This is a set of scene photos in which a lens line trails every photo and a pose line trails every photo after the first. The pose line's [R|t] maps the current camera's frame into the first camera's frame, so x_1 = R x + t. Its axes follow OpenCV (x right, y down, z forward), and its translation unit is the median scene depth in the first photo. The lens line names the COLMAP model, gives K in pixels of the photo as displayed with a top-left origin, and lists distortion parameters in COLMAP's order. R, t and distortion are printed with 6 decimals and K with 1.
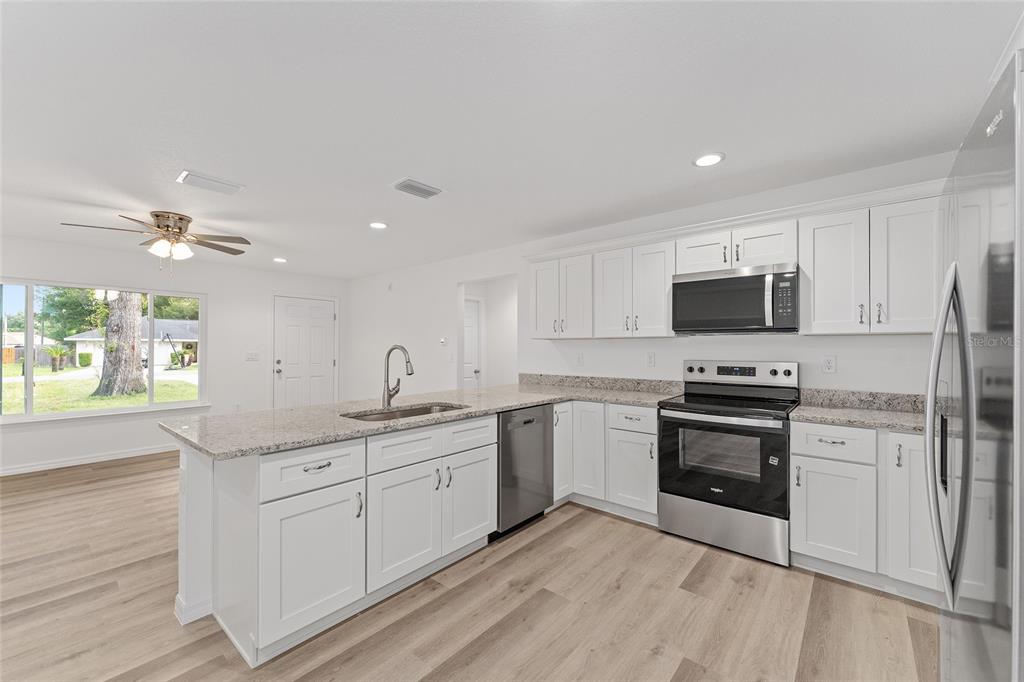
lens RADIAL K [[410.7, 0, 510.1], [0, 410.7, 340.0], [0, 0, 1]] dist [0.001192, -0.000372]
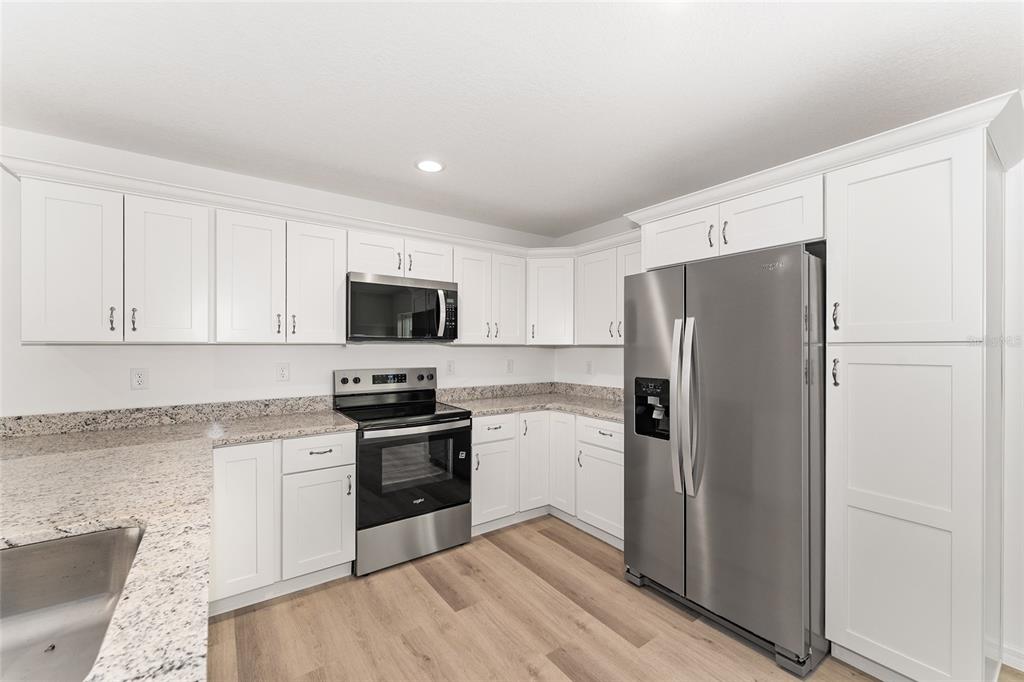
lens RADIAL K [[410.7, 0, 513.3], [0, 410.7, 344.7], [0, 0, 1]] dist [0.001192, -0.000372]
pose [[0.240092, 0.002249, 0.970748, -0.380947], [-0.018073, 0.999834, 0.002153, -0.016120], [-0.970582, -0.018061, 0.240093, 0.516084]]
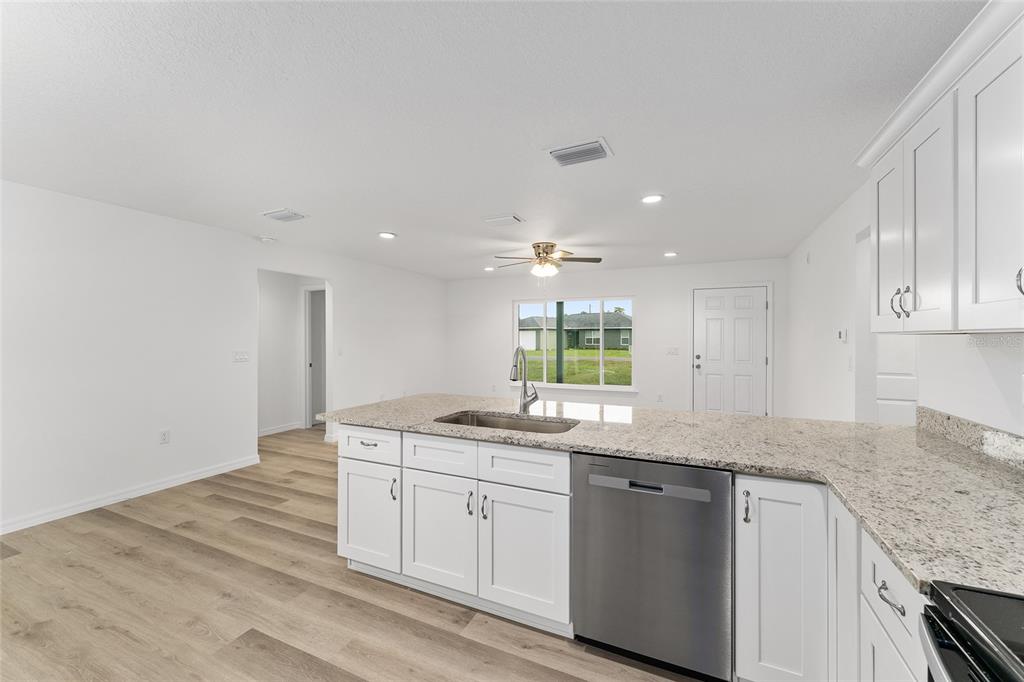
lens RADIAL K [[410.7, 0, 513.0], [0, 410.7, 335.4], [0, 0, 1]] dist [0.001192, -0.000372]
pose [[0.268508, -0.005795, -0.963260, 0.558737], [0.017920, 0.999839, -0.001020, -0.010830], [0.963111, -0.016988, 0.268569, 0.697896]]
